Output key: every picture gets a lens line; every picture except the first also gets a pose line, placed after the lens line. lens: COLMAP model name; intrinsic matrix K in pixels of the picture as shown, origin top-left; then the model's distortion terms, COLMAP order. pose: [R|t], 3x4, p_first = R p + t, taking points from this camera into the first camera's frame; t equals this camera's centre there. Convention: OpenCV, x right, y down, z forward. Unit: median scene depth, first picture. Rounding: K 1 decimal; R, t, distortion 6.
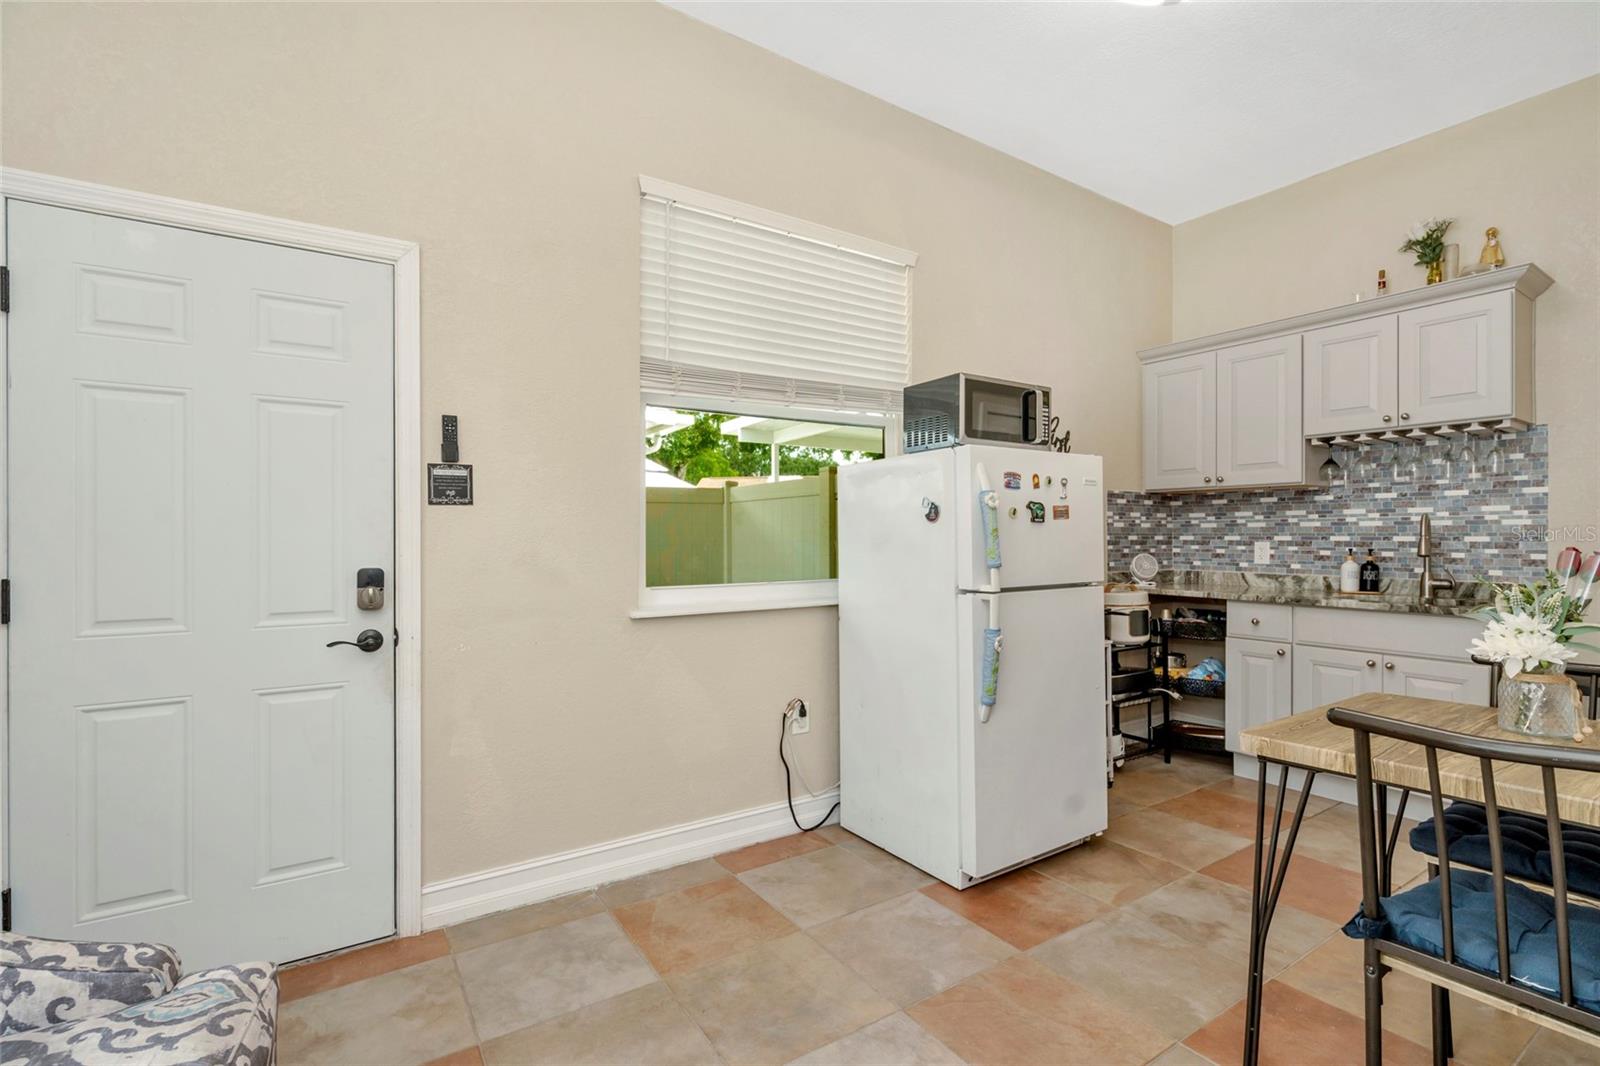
lens RADIAL K [[725.9, 0, 805.3], [0, 725.9, 538.0], [0, 0, 1]] dist [-0.002224, 0.002558]
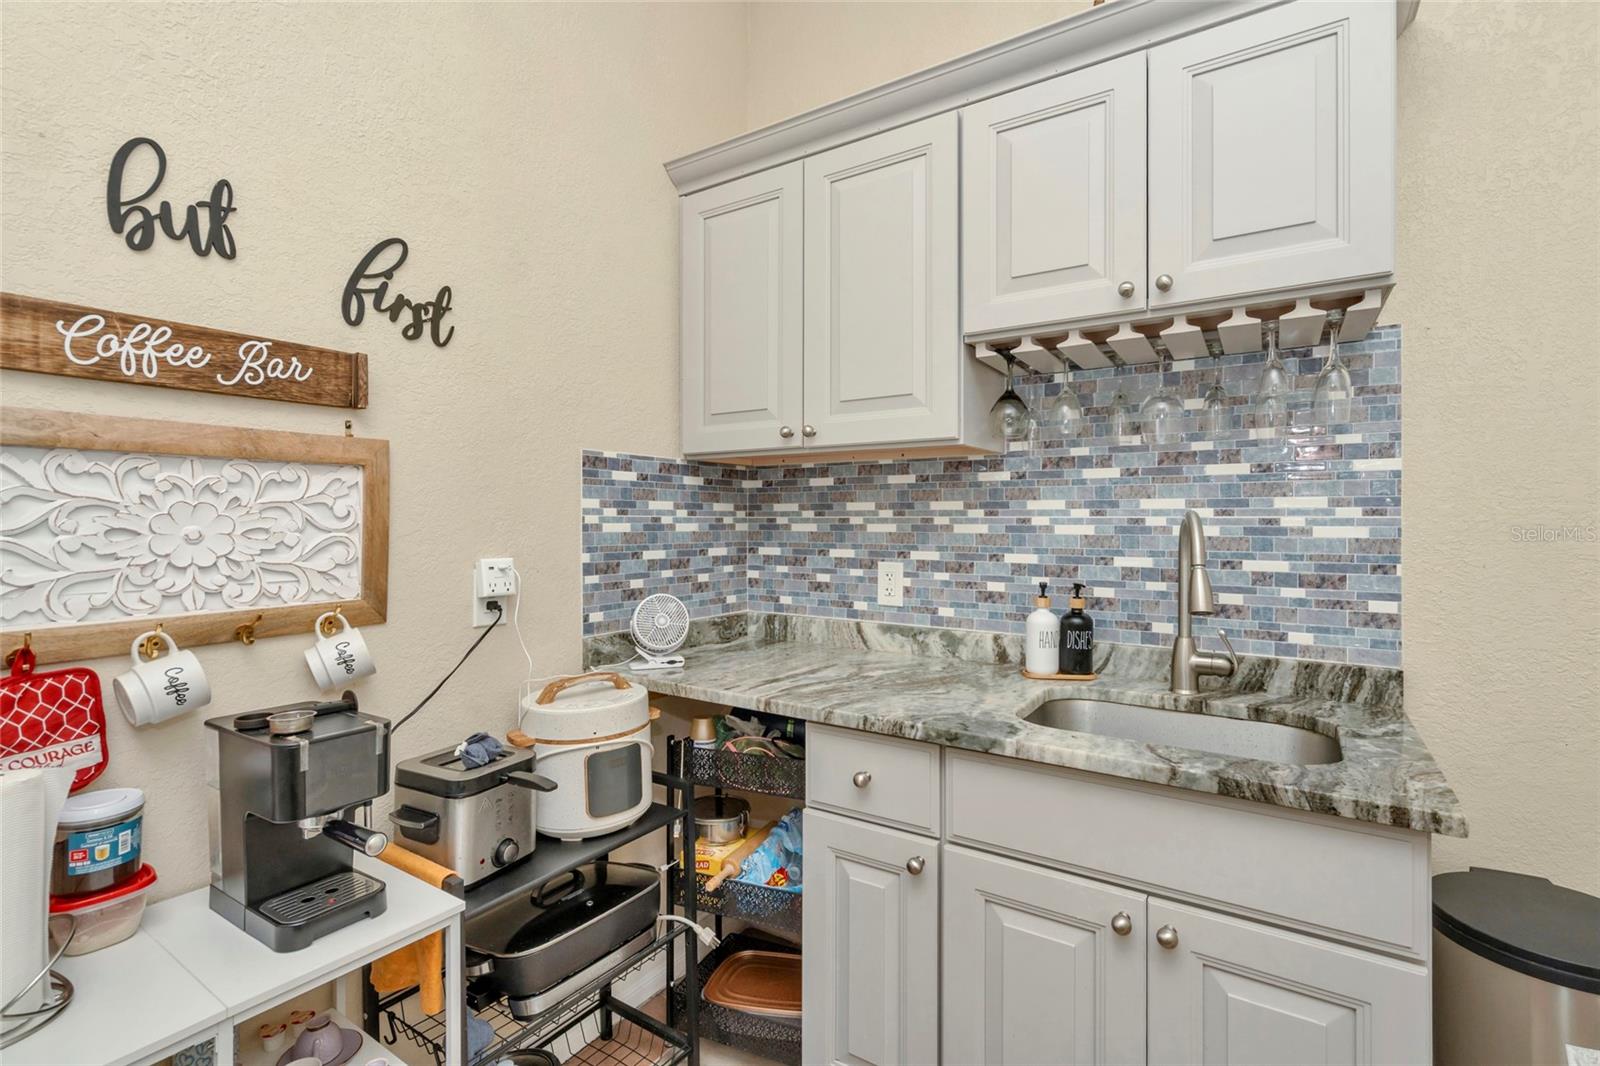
lens RADIAL K [[725.9, 0, 813.6], [0, 725.9, 523.8], [0, 0, 1]] dist [-0.002224, 0.002558]
pose [[0.914763, -0.000719, 0.403991, 0.426732], [0.000136, 0.999999, 0.001471, -0.025316], [-0.403992, -0.001291, 0.914762, 0.633607]]
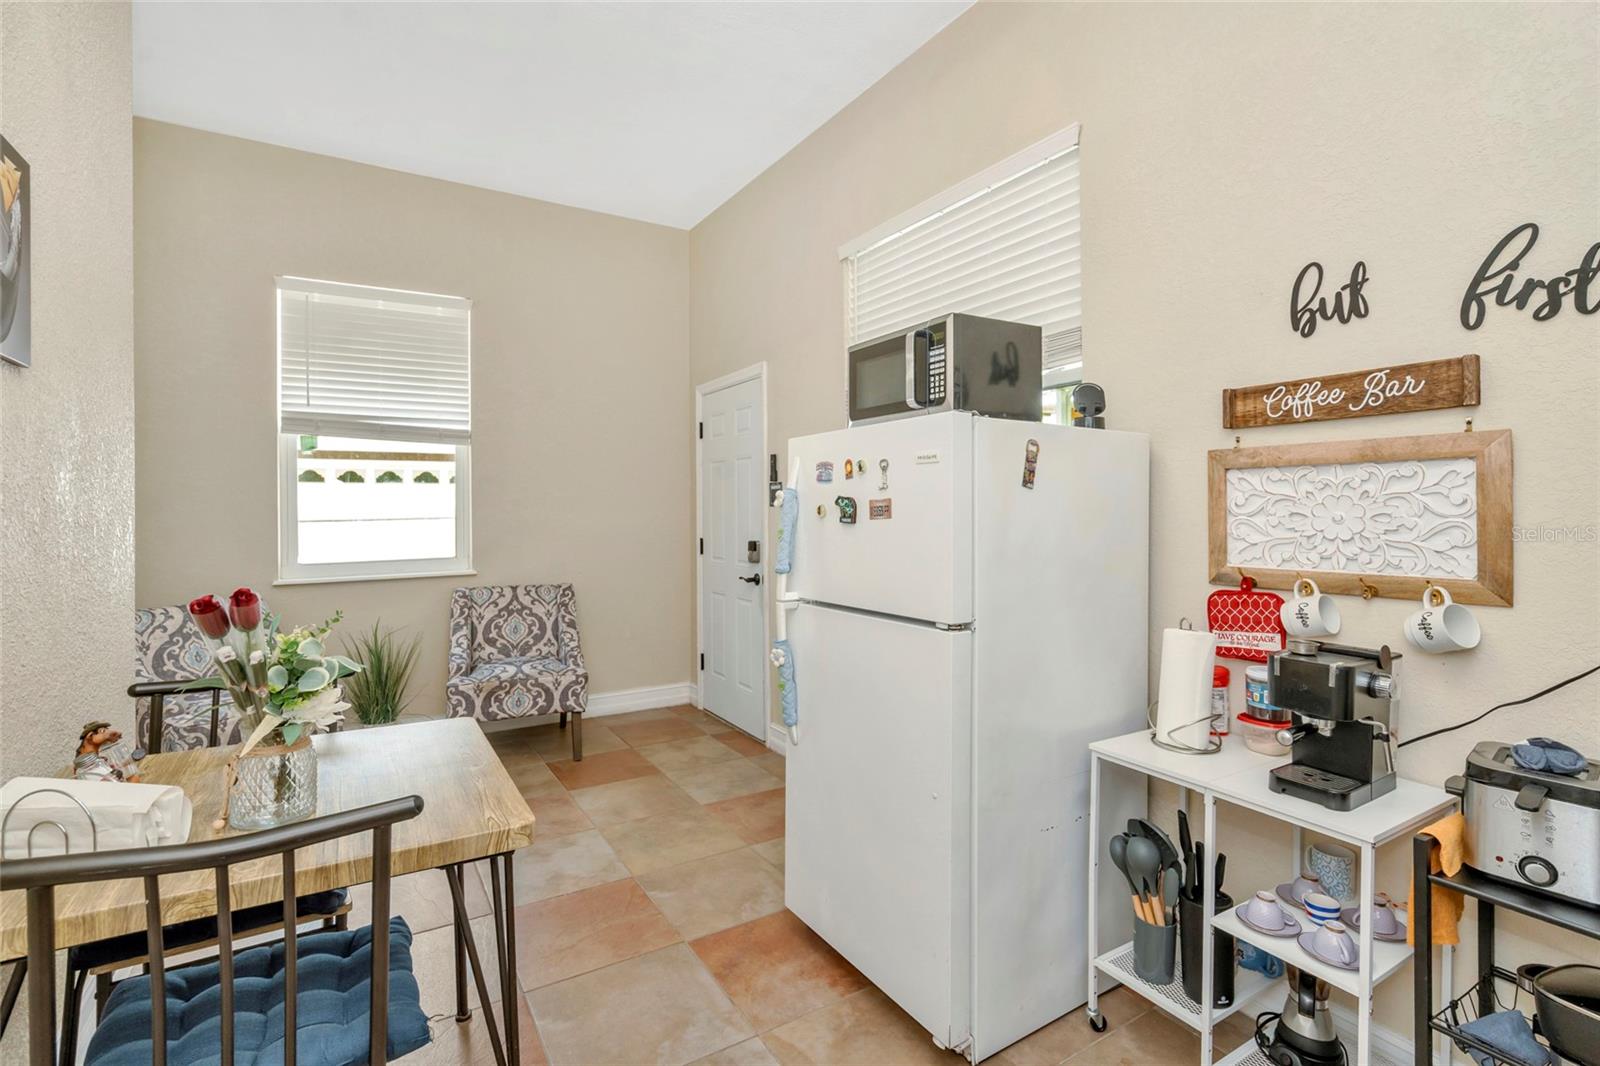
lens RADIAL K [[725.9, 0, 797.8], [0, 725.9, 507.3], [0, 0, 1]] dist [-0.002224, 0.002558]
pose [[-0.020180, 0.000704, -0.999796, 0.787089], [0.004062, 0.999992, 0.000623, -0.028336], [0.999788, -0.004048, -0.020183, 0.700404]]
